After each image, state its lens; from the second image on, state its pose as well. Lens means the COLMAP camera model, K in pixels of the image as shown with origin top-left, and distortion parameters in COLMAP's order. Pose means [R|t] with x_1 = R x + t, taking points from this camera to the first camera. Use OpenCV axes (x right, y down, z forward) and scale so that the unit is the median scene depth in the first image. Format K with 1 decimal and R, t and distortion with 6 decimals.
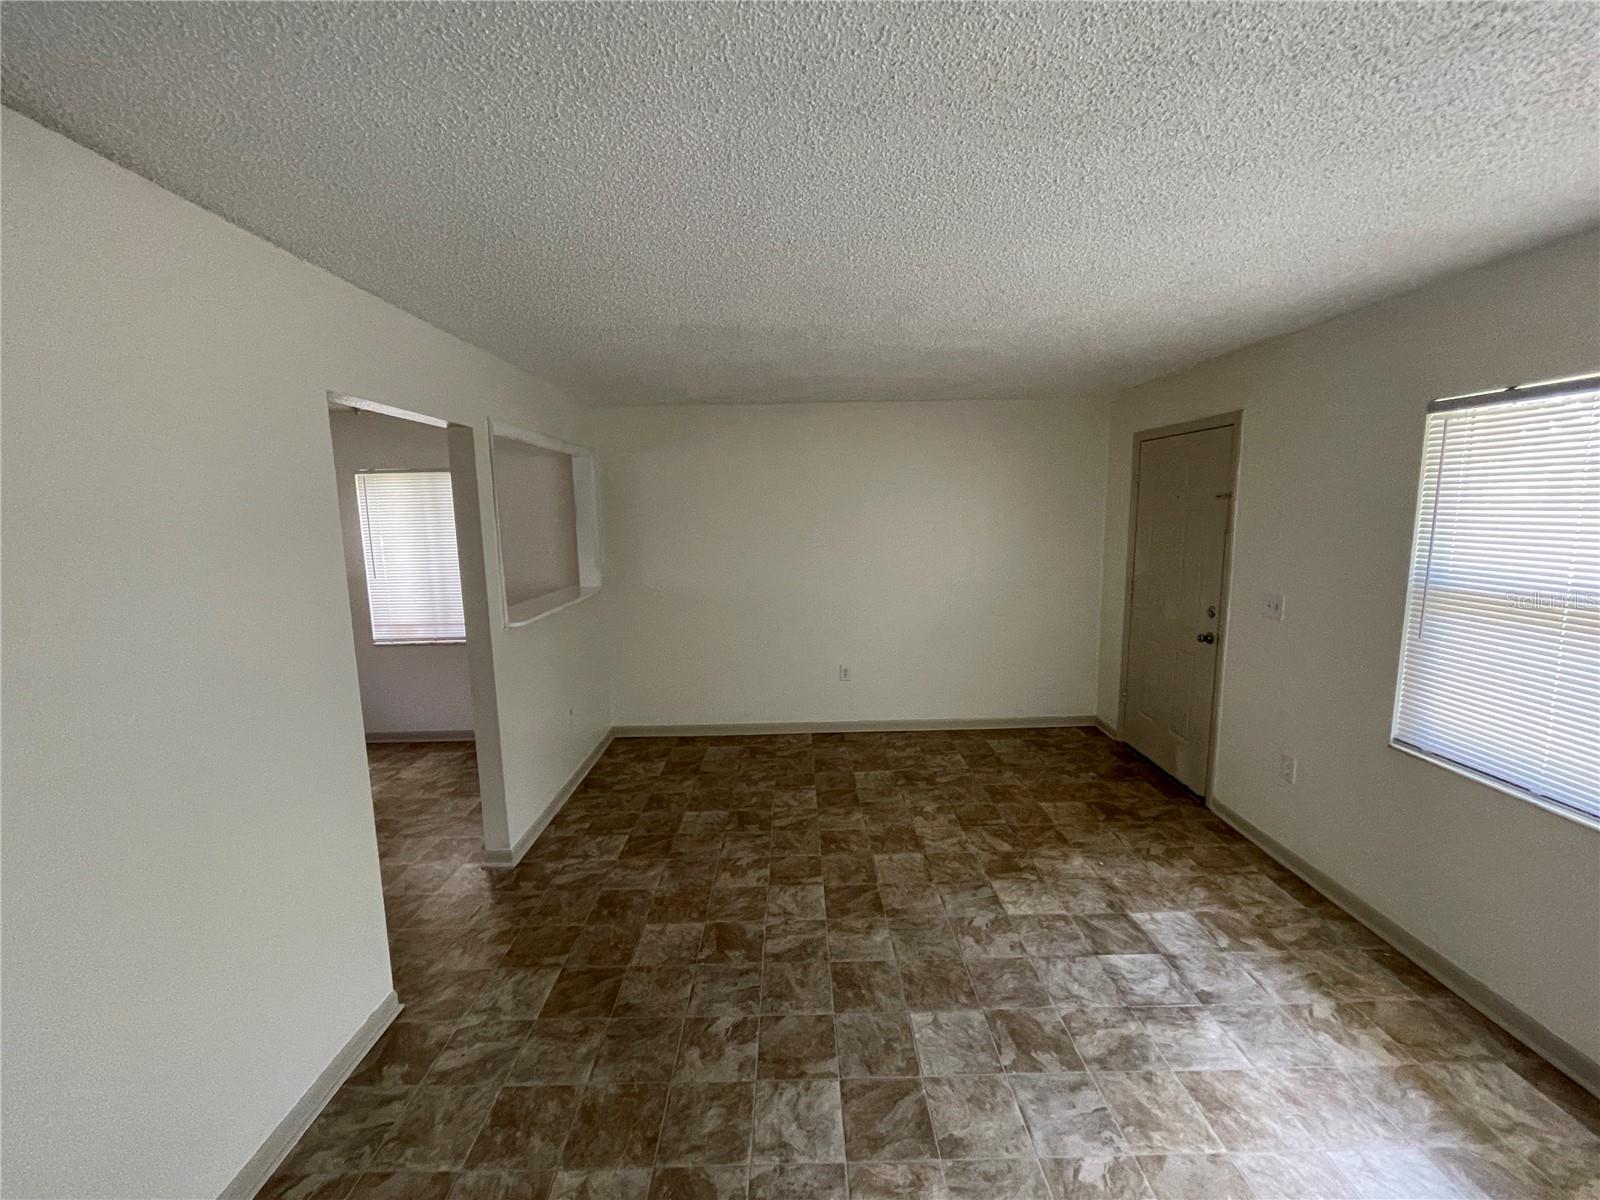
lens RADIAL K [[647.7, 0, 803.6], [0, 647.7, 609.1], [0, 0, 1]] dist [-0.003343, -0.000425]
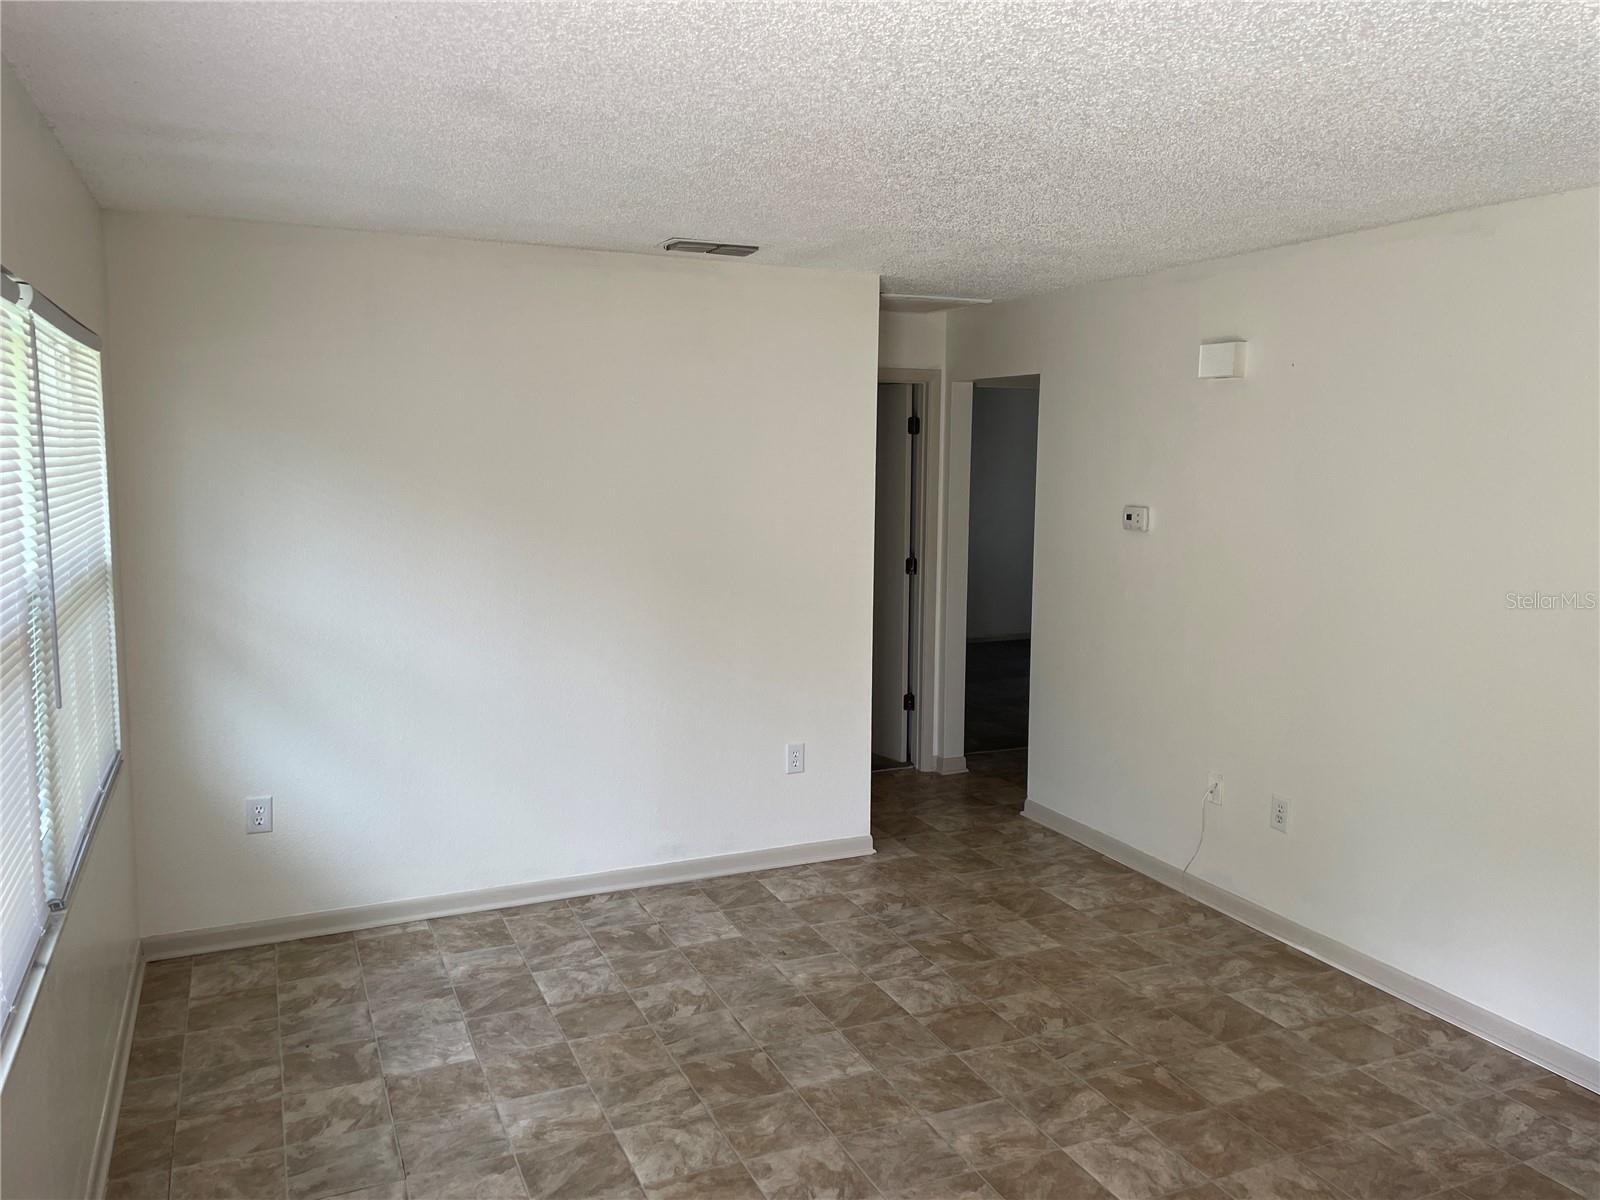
lens RADIAL K [[1213.7, 0, 806.1], [0, 1213.7, 604.9], [0, 0, 1]] dist [0.044267, 0.000760]
pose [[-0.917703, 0.057681, -0.393057, 0.875127], [-0.052986, 0.962791, 0.265001, -0.383032], [0.393717, 0.264019, -0.880500, 2.317384]]
